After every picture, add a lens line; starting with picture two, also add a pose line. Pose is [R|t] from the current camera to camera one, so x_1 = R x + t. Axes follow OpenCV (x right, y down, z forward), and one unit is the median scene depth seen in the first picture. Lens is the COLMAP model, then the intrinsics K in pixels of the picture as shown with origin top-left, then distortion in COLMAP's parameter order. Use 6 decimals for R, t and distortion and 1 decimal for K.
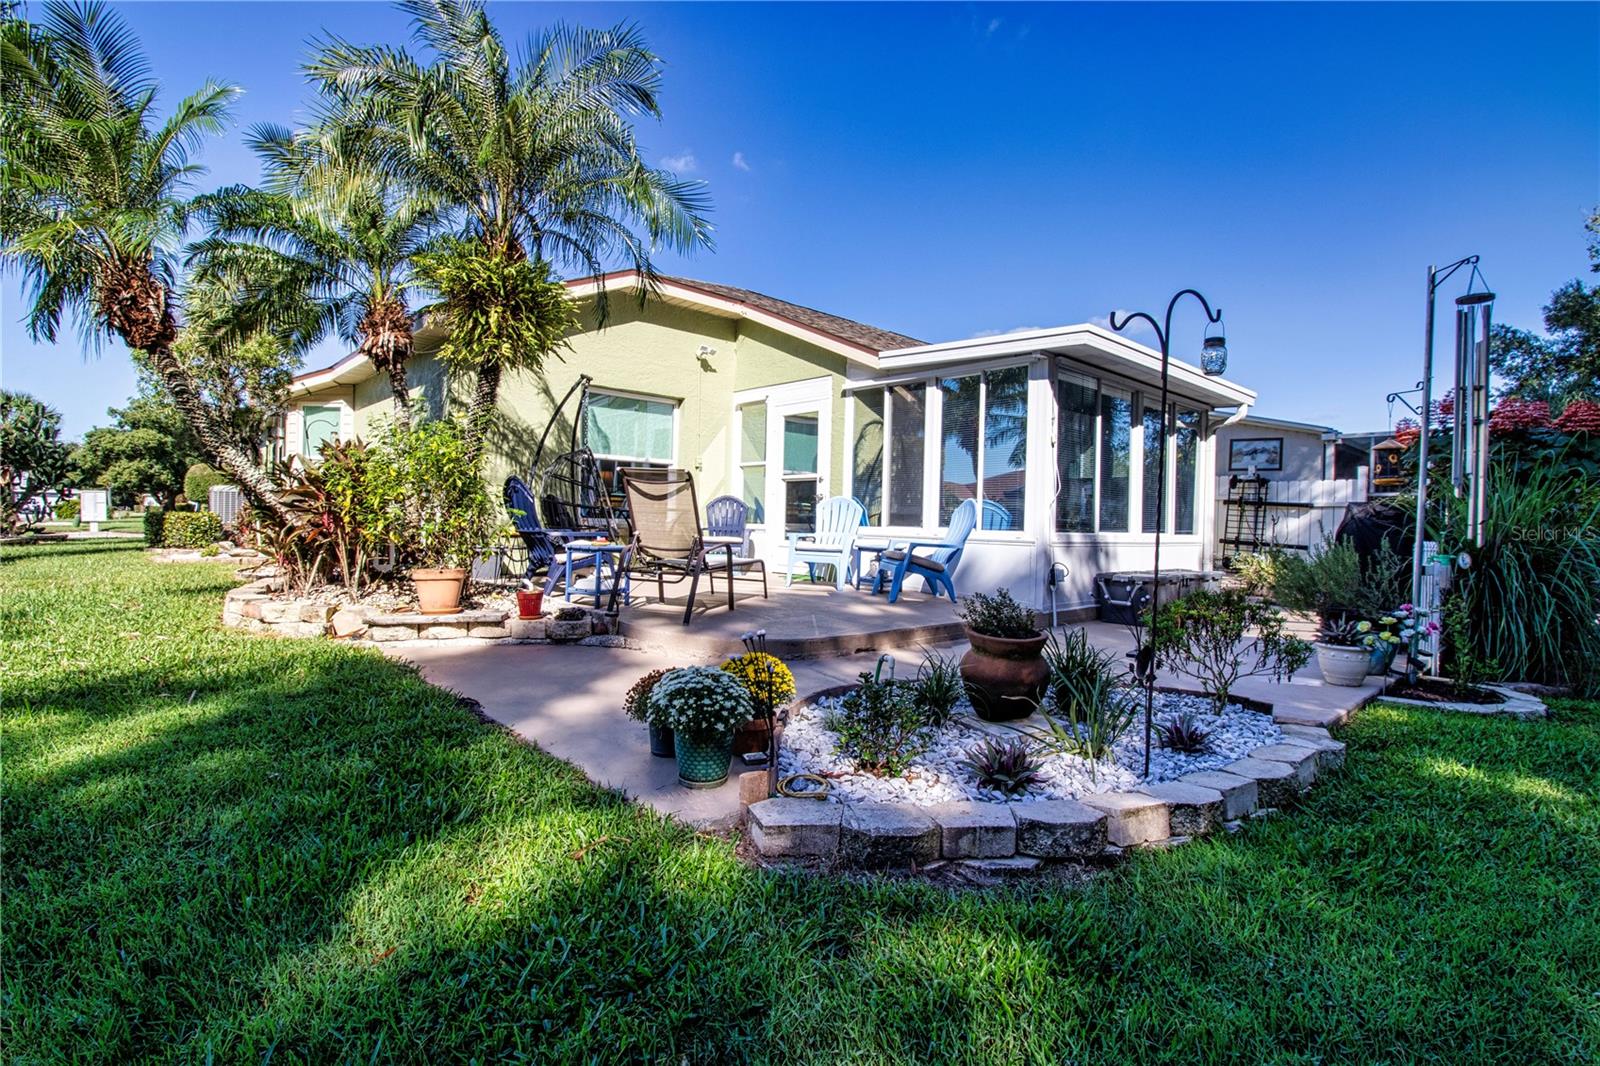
lens RADIAL K [[749.6, 0, 805.0], [0, 749.6, 527.0], [0, 0, 1]] dist [0.002449, -0.015070]
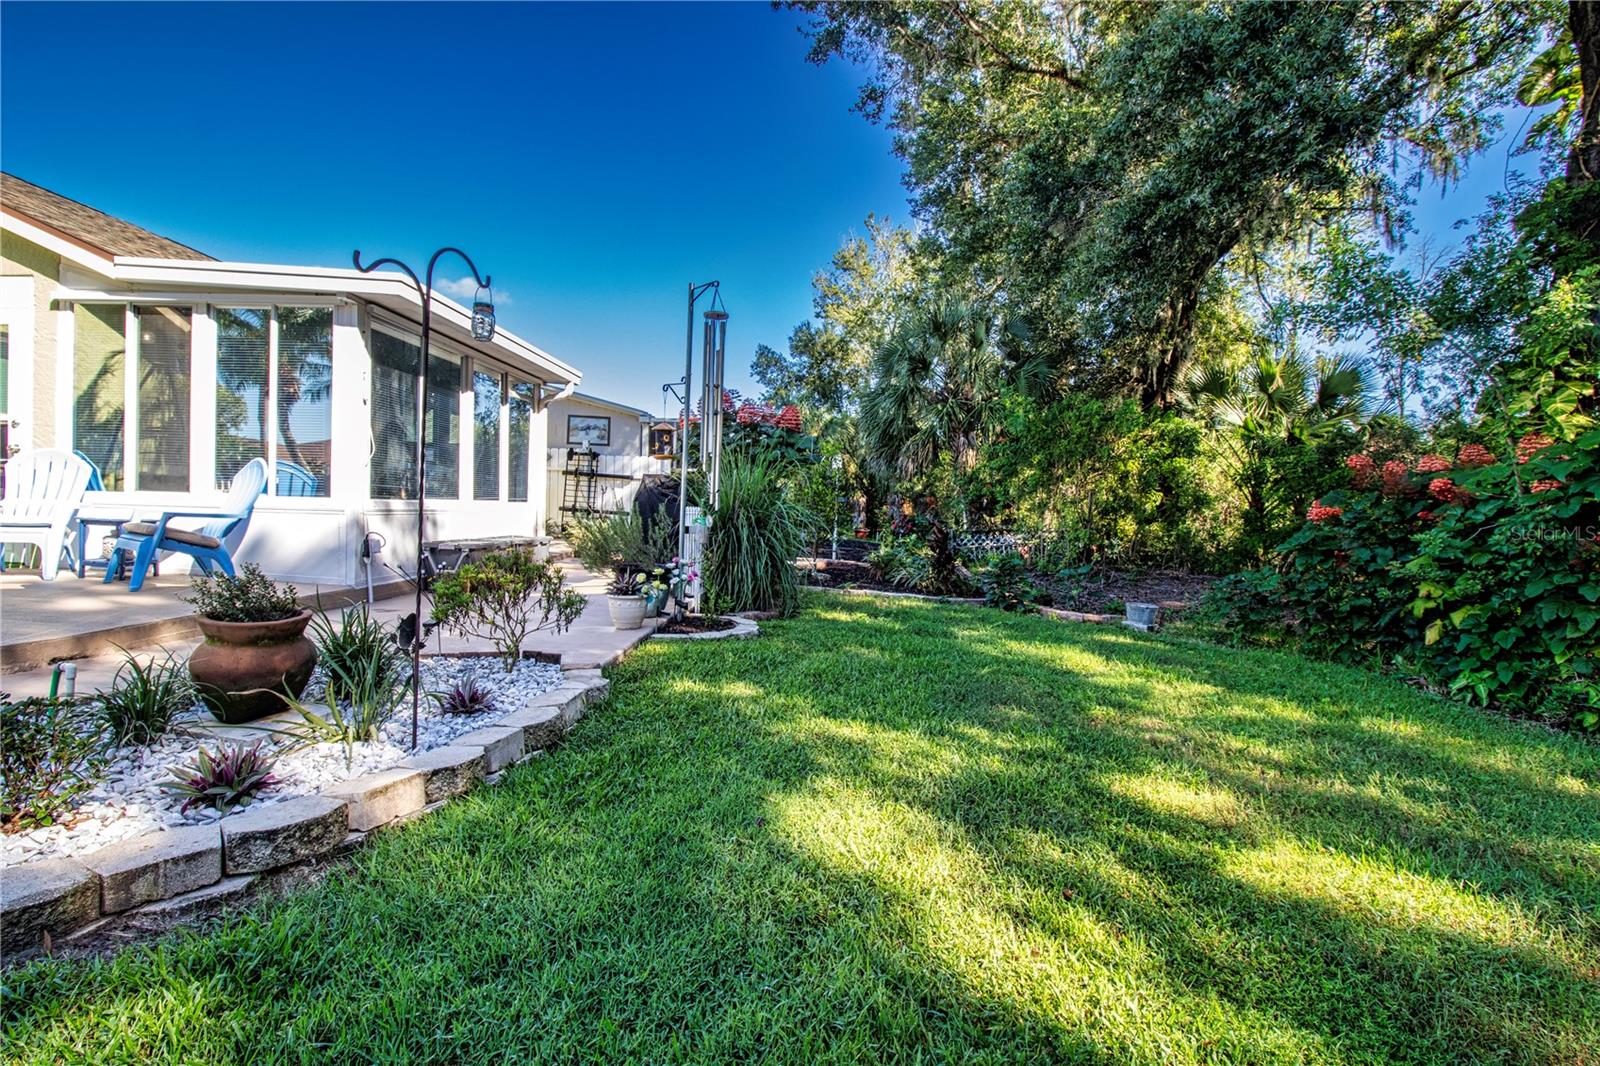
lens RADIAL K [[749.6, 0, 805.0], [0, 749.6, 527.0], [0, 0, 1]] dist [0.002449, -0.015070]
pose [[0.696476, -0.023790, 0.717186, 0.098493], [-0.005264, 0.999254, 0.038258, 0.006831], [-0.717561, -0.030421, 0.695831, -0.019755]]
